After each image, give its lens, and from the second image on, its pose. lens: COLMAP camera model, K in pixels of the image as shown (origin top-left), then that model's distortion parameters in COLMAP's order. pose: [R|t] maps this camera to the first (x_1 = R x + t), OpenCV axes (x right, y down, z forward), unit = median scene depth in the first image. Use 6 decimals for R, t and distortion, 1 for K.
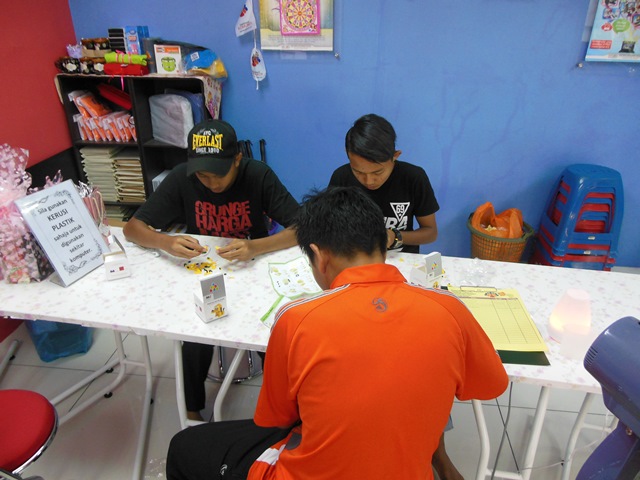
lens RADIAL K [[481.0, 0, 317.3], [0, 481.0, 242.3], [0, 0, 1]] dist [-0.037241, 0.040237]
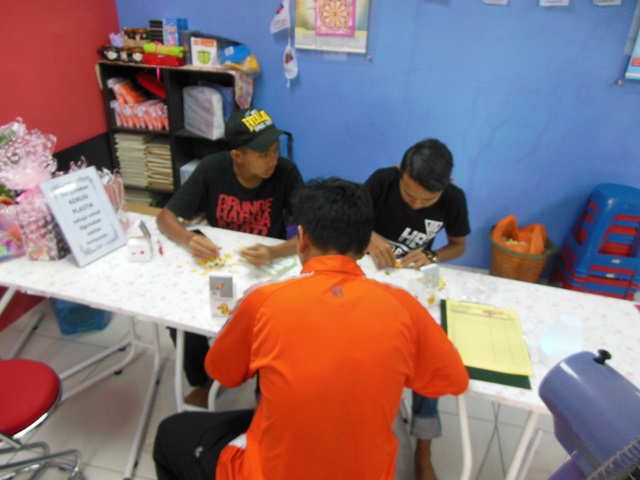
lens RADIAL K [[481.0, 0, 317.3], [0, 481.0, 242.3], [0, 0, 1]] dist [-0.037241, 0.040237]
pose [[0.994314, 0.081570, -0.068450, 0.034374], [-0.080801, 0.996633, 0.013930, -0.011011], [0.069356, -0.008320, 0.997557, -0.010646]]
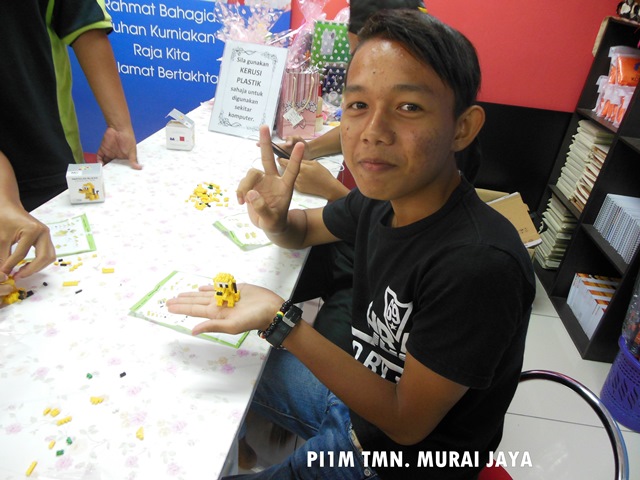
lens RADIAL K [[481.0, 0, 317.3], [0, 481.0, 242.3], [0, 0, 1]] dist [-0.037241, 0.040237]
pose [[0.008079, 0.483958, -0.875054, 0.280699], [-0.520049, 0.749464, 0.409698, -0.150721], [0.854098, 0.451761, 0.257737, 0.565265]]
